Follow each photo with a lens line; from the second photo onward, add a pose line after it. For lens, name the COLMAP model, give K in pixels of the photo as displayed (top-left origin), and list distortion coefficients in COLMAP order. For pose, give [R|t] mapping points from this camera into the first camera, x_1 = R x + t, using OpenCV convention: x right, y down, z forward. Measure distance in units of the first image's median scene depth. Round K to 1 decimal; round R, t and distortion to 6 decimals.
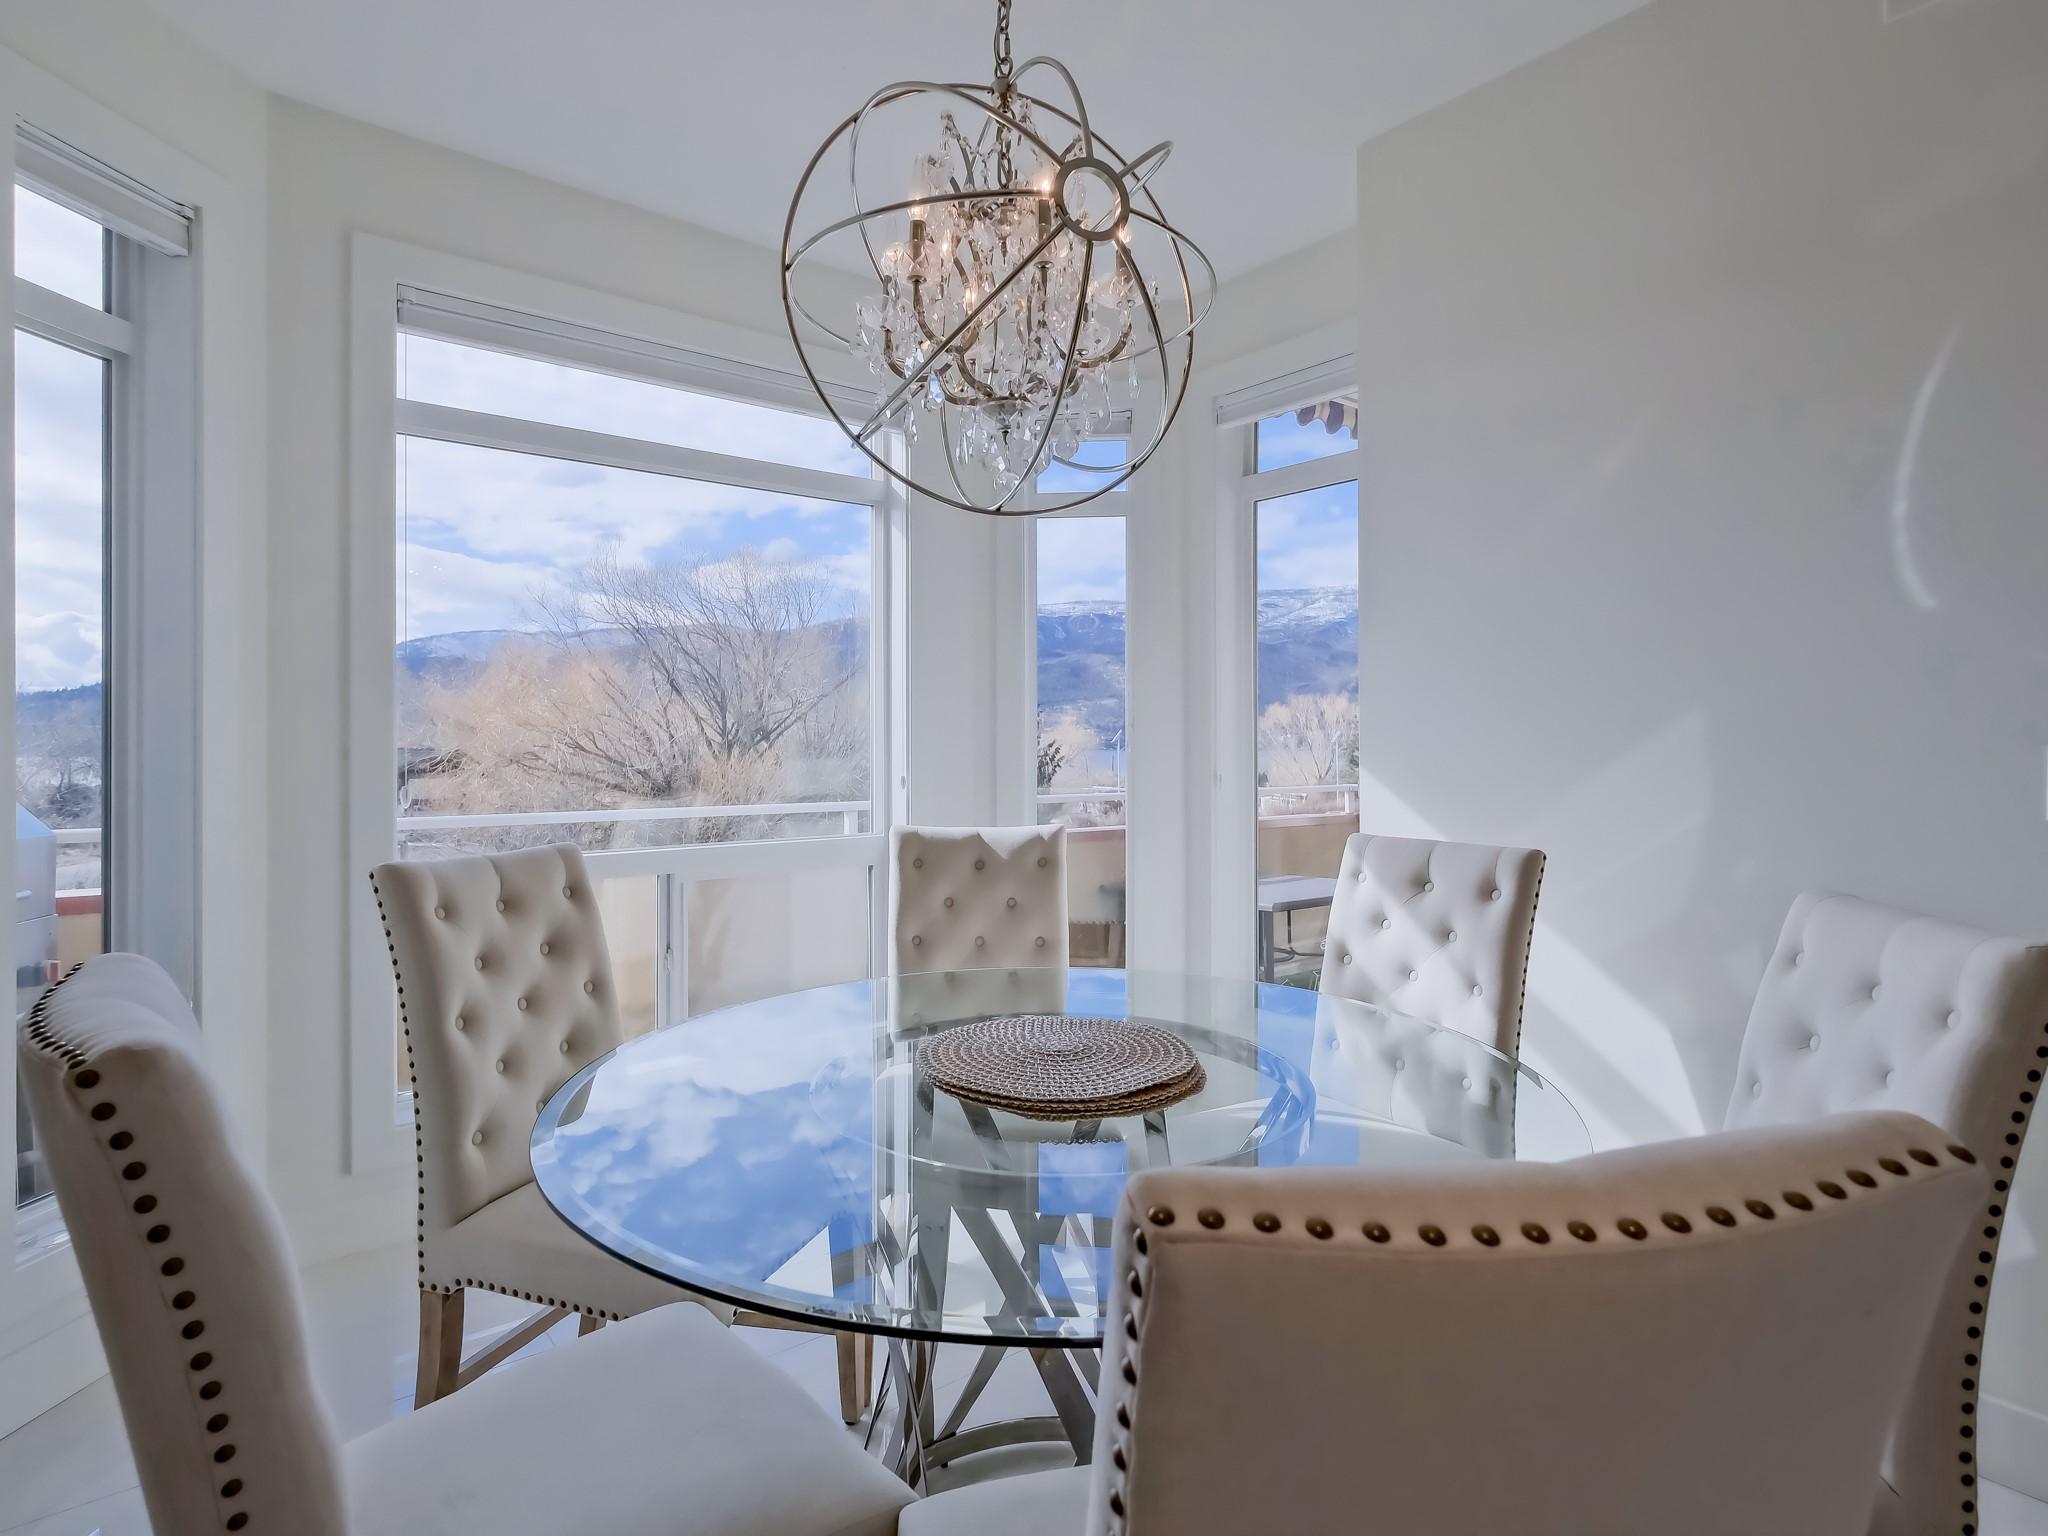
lens RADIAL K [[1067.7, 0, 1028.7], [0, 1067.7, 752.3], [0, 0, 1]] dist [0.000227, -0.002838]
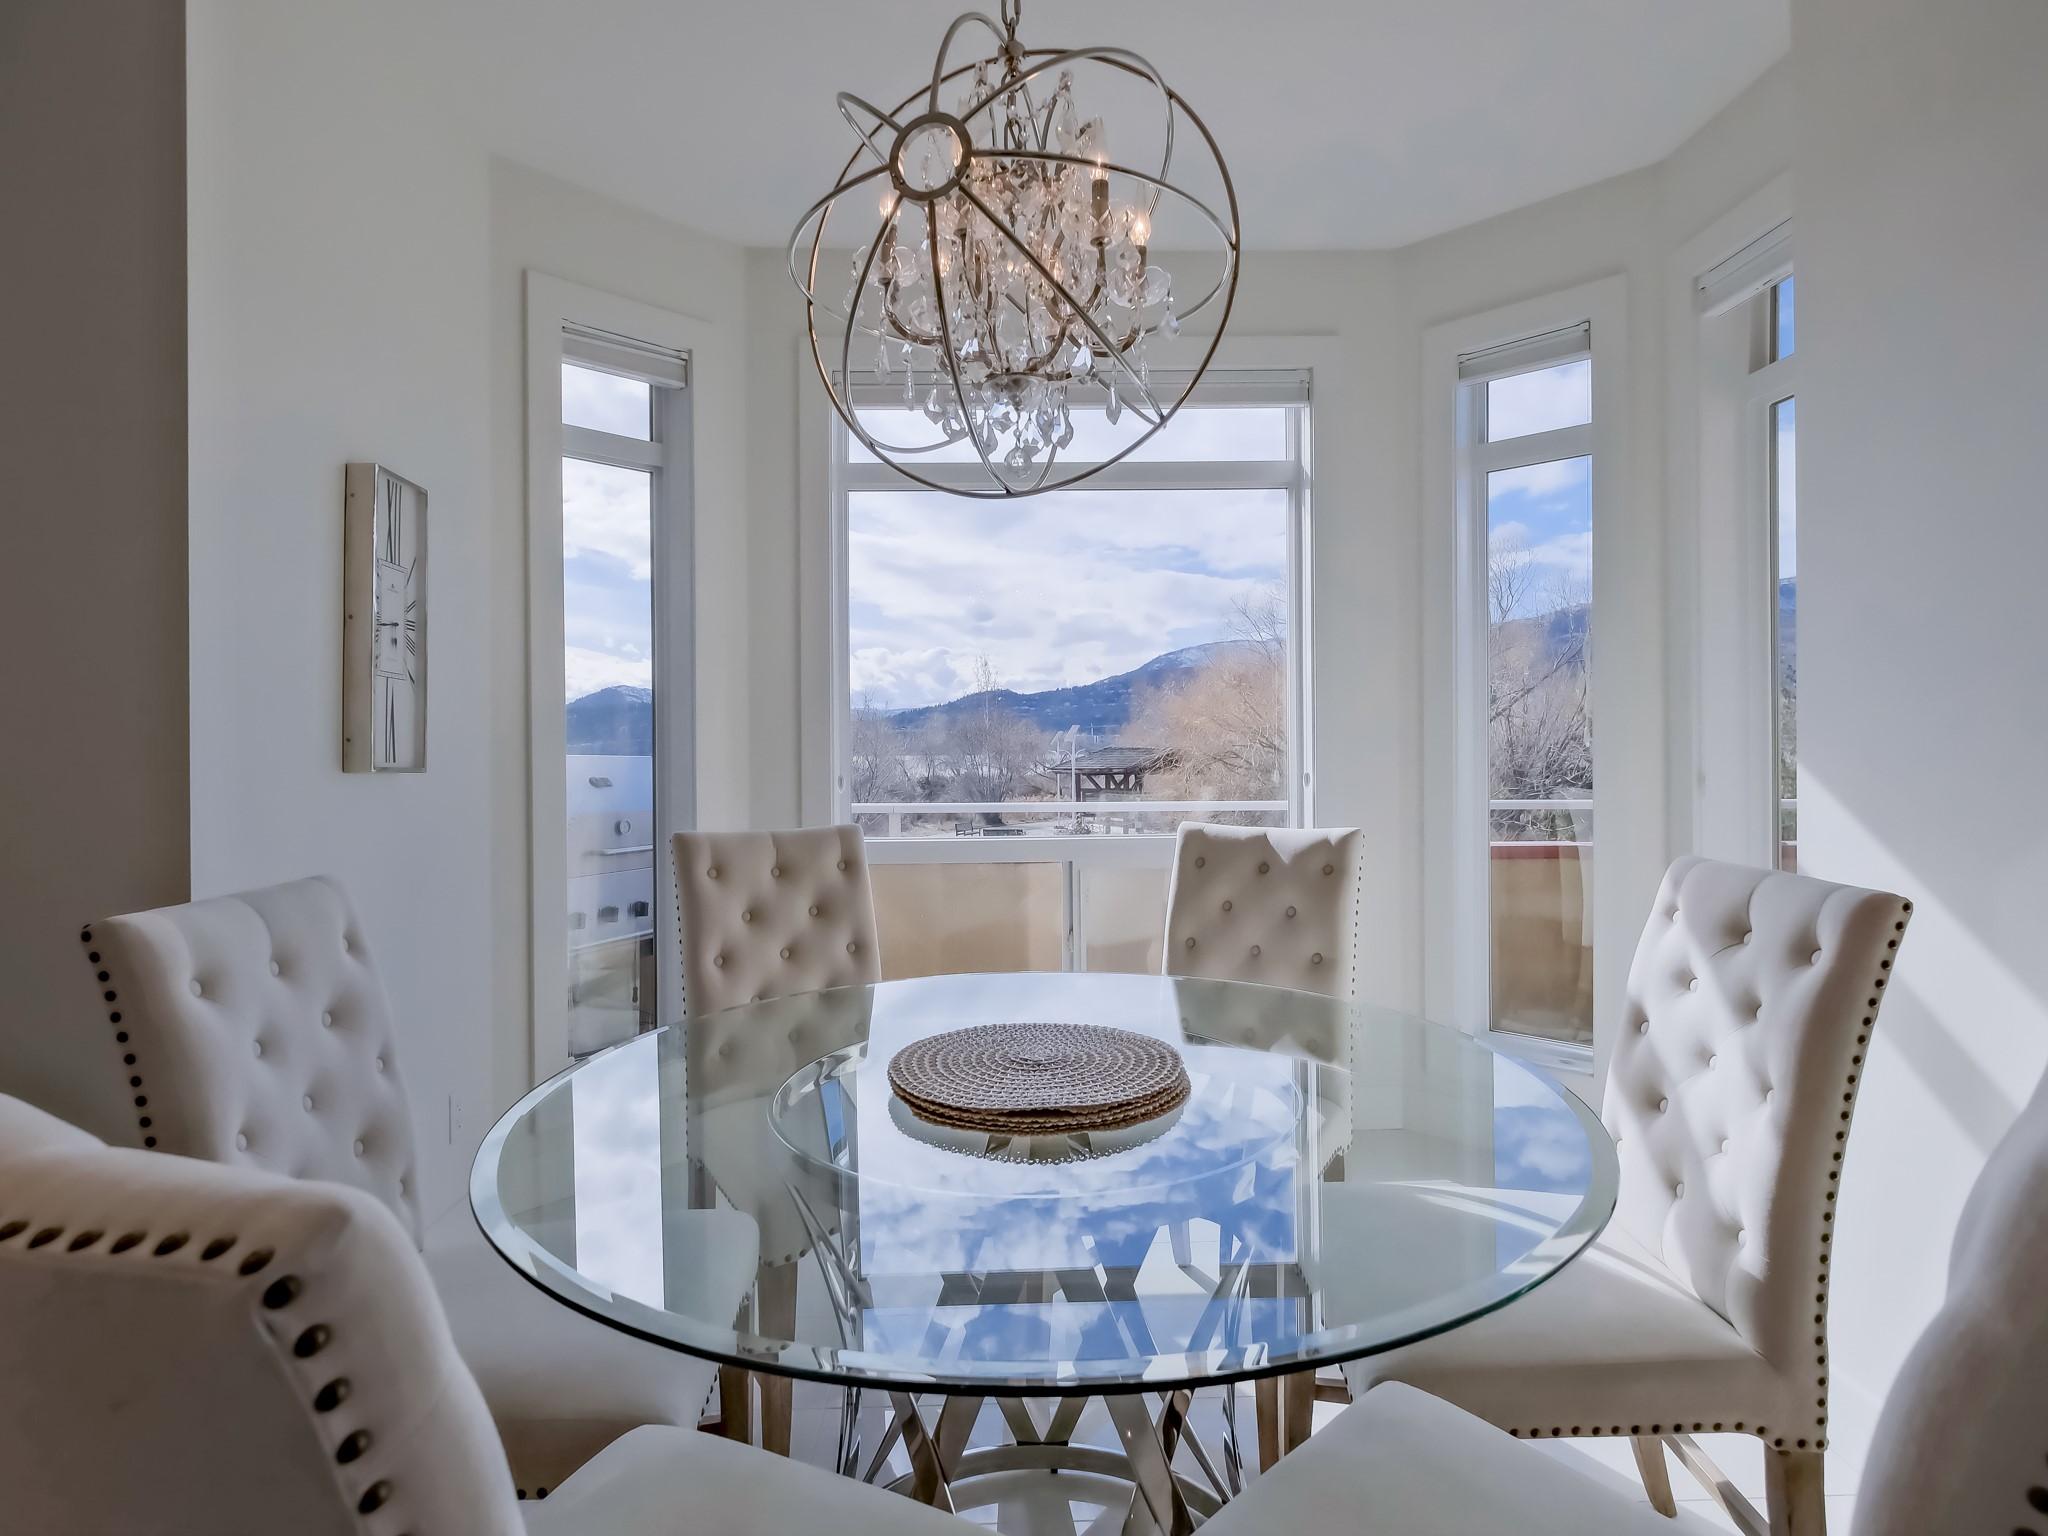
lens RADIAL K [[1067.7, 0, 1021.5], [0, 1067.7, 748.8], [0, 0, 1]] dist [0.000227, -0.002838]
pose [[0.794637, -0.002958, -0.607078, 0.406572], [0.001397, 0.999994, -0.003043, 0.006642], [0.607084, 0.001570, 0.794636, 0.172568]]
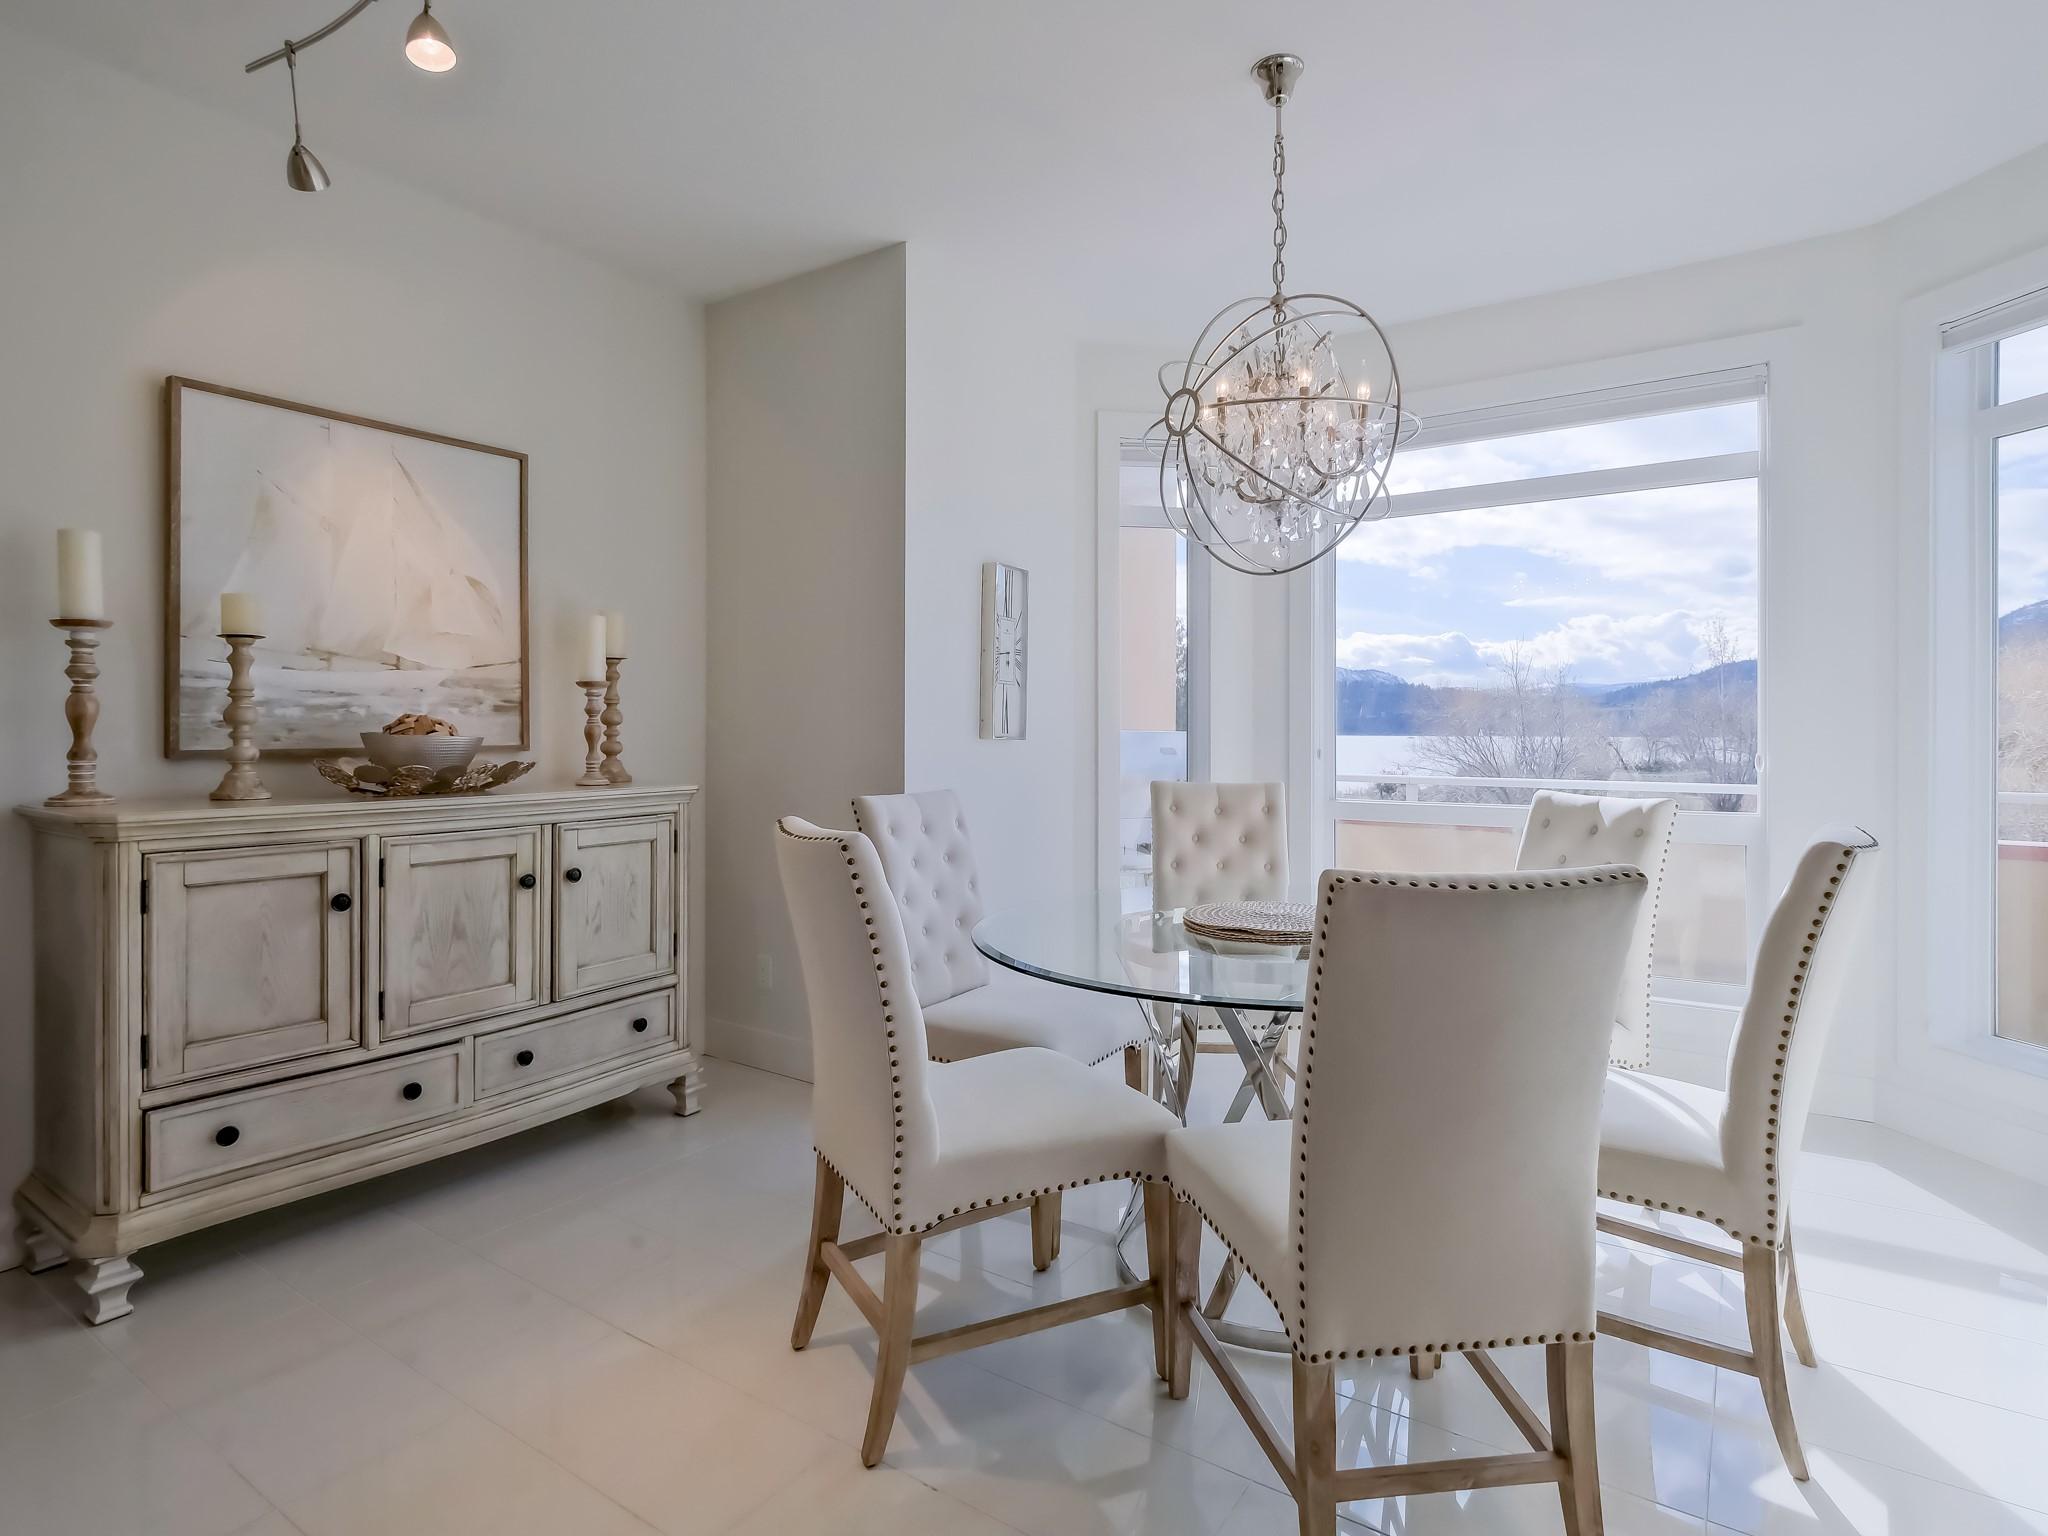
lens RADIAL K [[1067.7, 0, 1022.1], [0, 1067.7, 732.8], [0, 0, 1]] dist [0.000227, -0.002838]
pose [[0.291477, 0.006572, -0.956555, 0.983607], [-0.008579, 0.999954, 0.004256, 0.006714], [0.956540, 0.006966, 0.291520, 0.134047]]
